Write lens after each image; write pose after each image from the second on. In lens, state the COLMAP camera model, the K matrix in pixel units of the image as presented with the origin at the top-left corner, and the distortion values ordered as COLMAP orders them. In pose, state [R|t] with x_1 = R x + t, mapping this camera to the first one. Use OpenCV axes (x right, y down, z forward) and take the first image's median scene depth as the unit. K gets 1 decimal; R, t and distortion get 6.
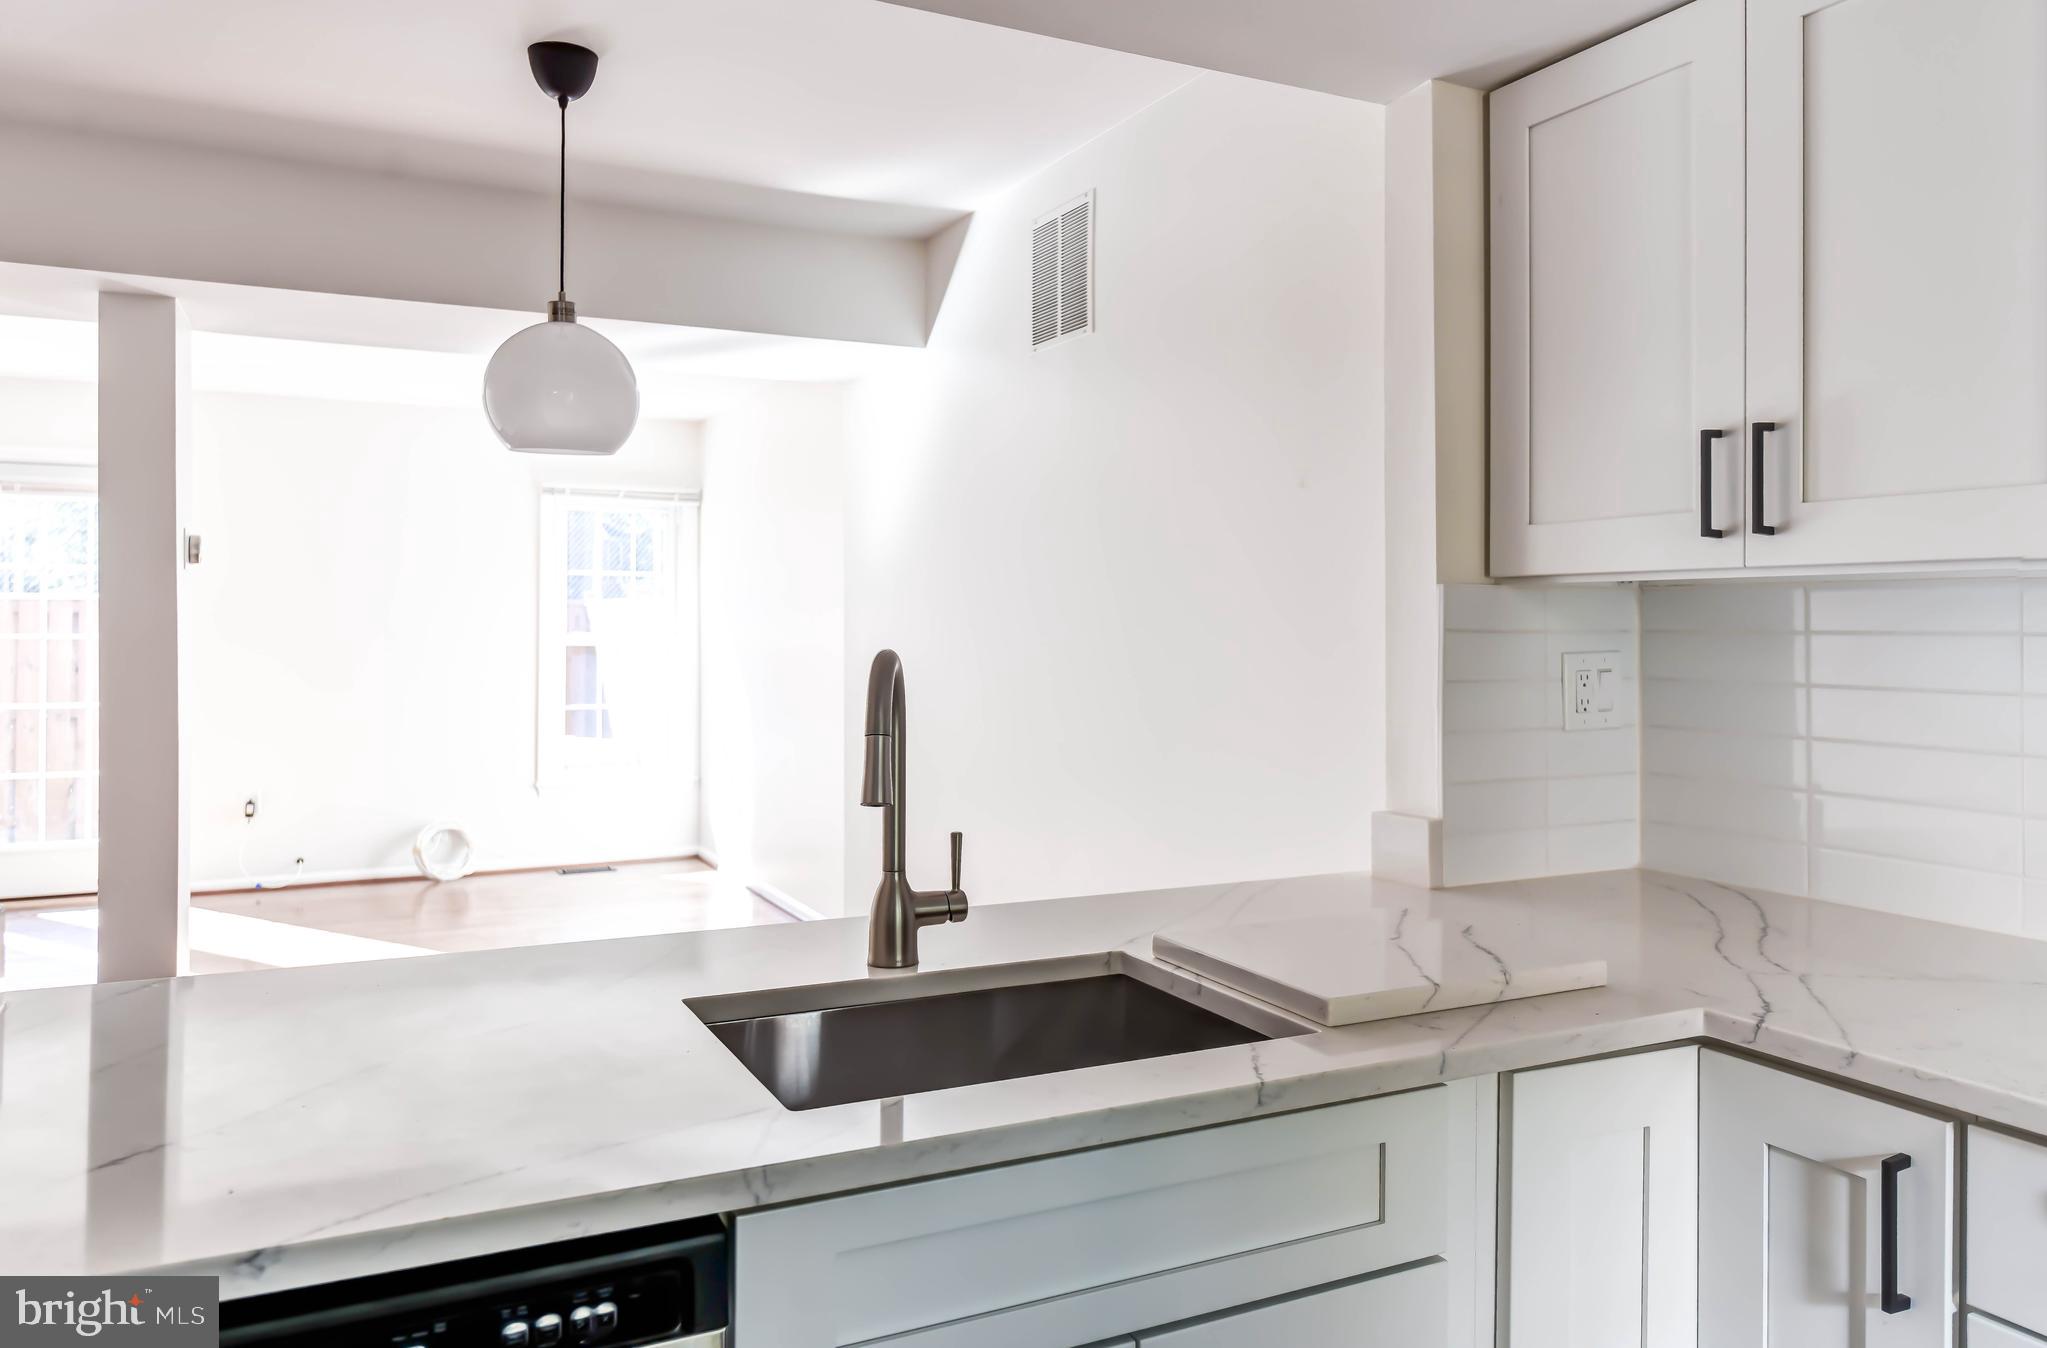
lens RADIAL K [[1460.2, 0, 1036.5], [0, 1460.2, 617.3], [0, 0, 1]] dist [-0.010030, -0.006999]
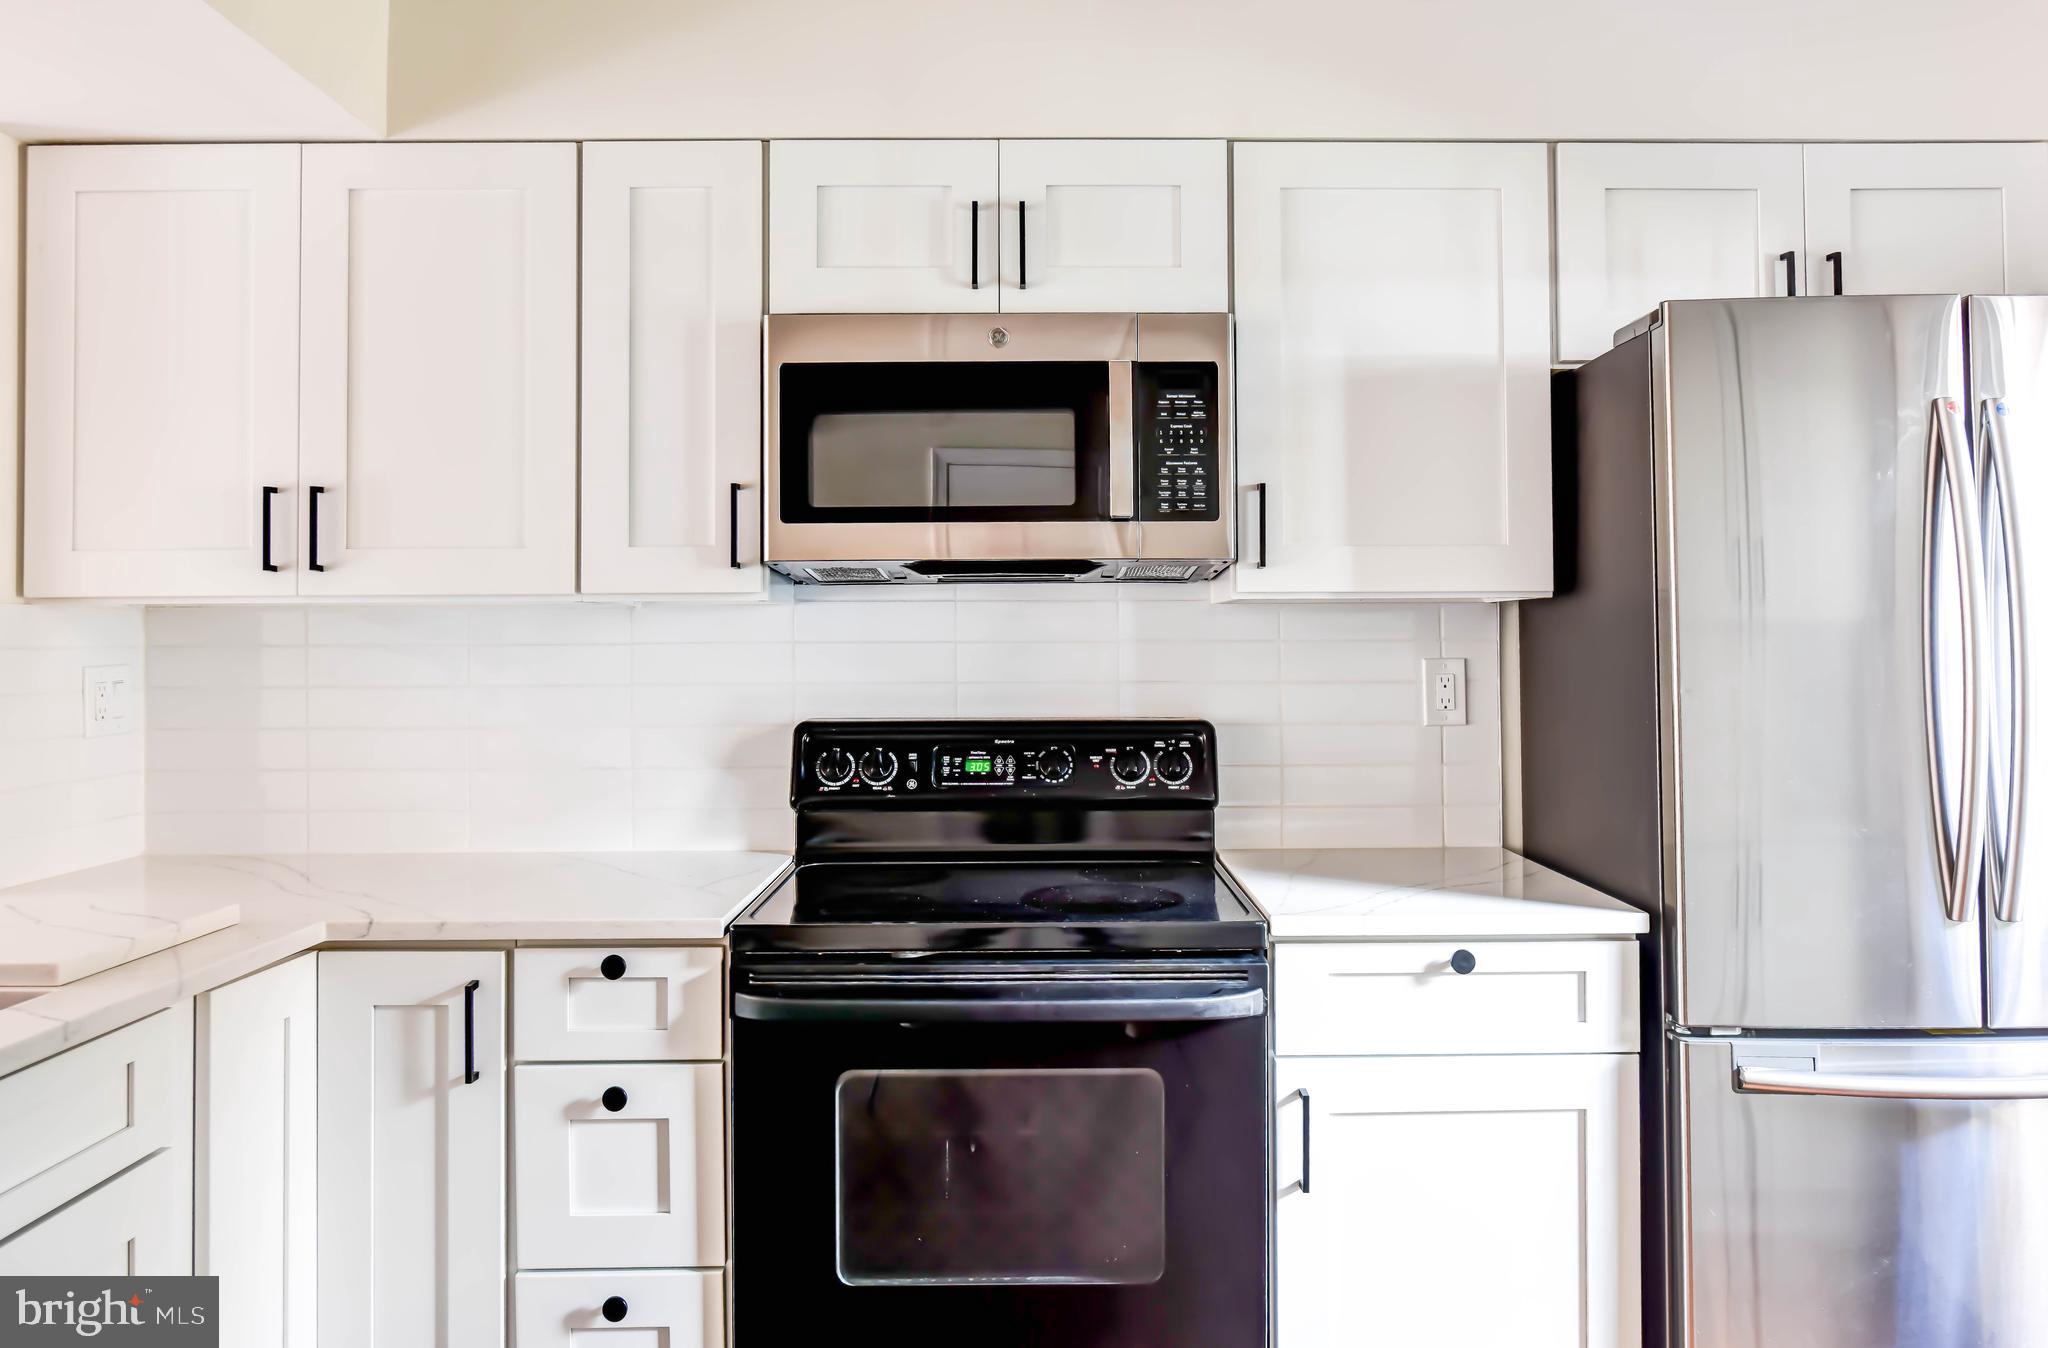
lens RADIAL K [[1460.9, 0, 1037.0], [0, 1460.9, 617.2], [0, 0, 1]] dist [-0.010030, -0.006999]
pose [[0.447220, 0.007320, 0.894394, -0.389789], [0.003361, 0.999946, -0.009865, 0.000125], [-0.894418, 0.007418, 0.447171, -0.174677]]
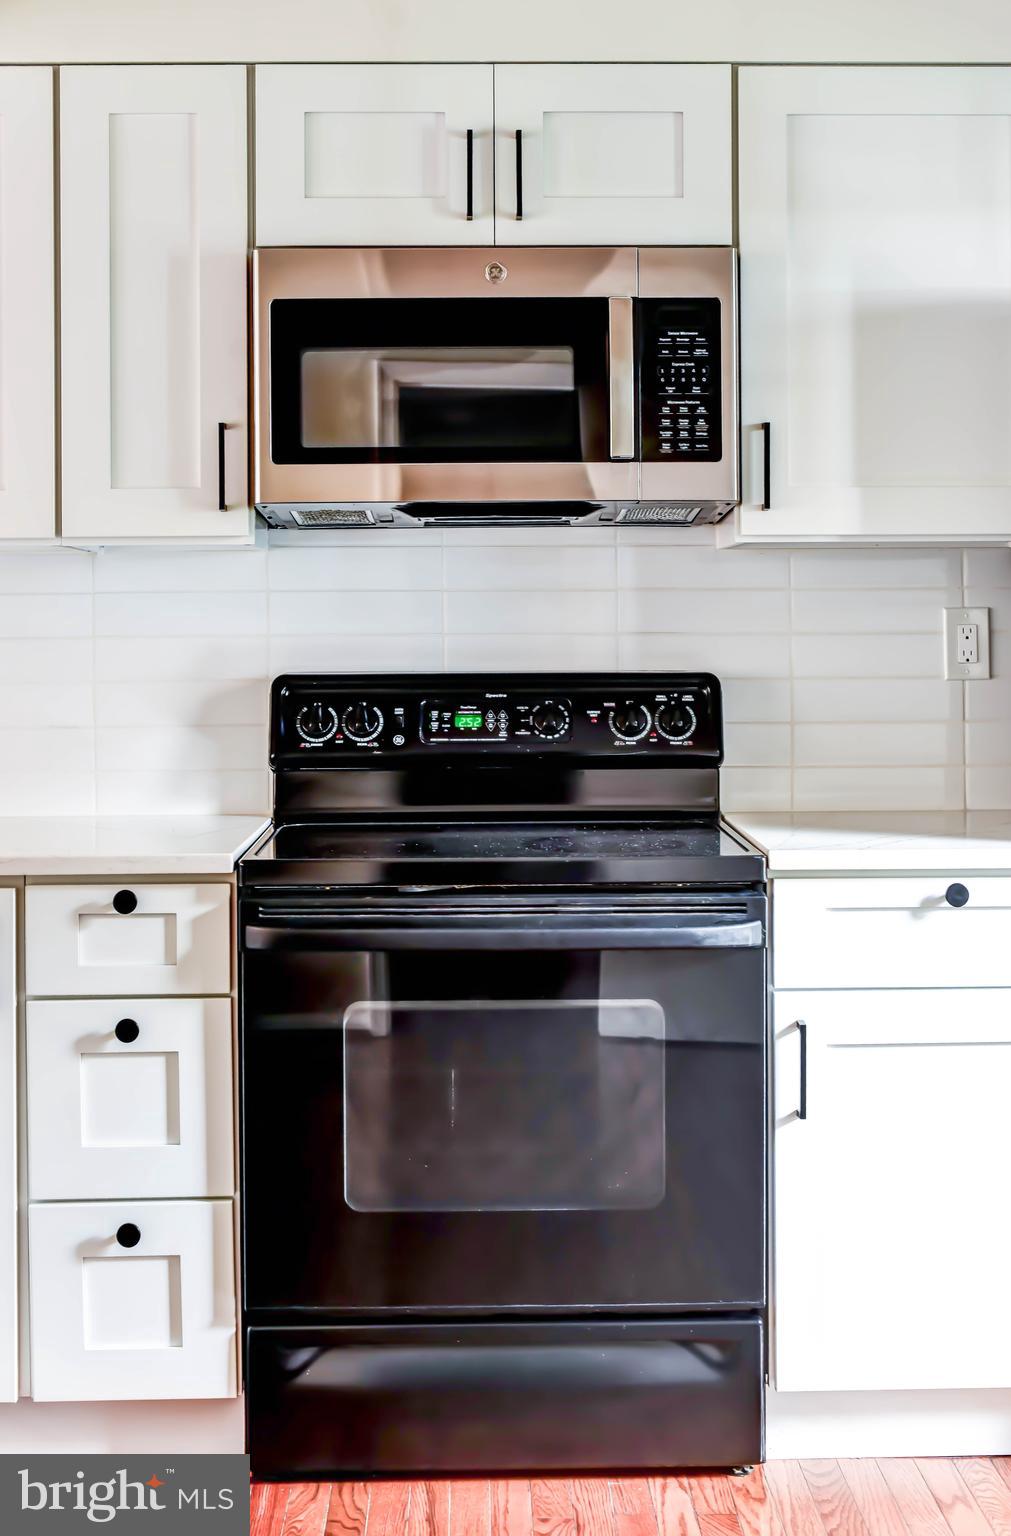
lens RADIAL K [[2207.2, 0, 504.0], [0, 2207.2, 651.2], [0, 0, 1]] dist [-0.023217, -0.019686]
pose [[0.437209, -0.017259, 0.899194, -0.956061], [0.004661, 0.999846, 0.016925, 0.032953], [-0.899348, -0.003208, 0.437222, -0.404042]]
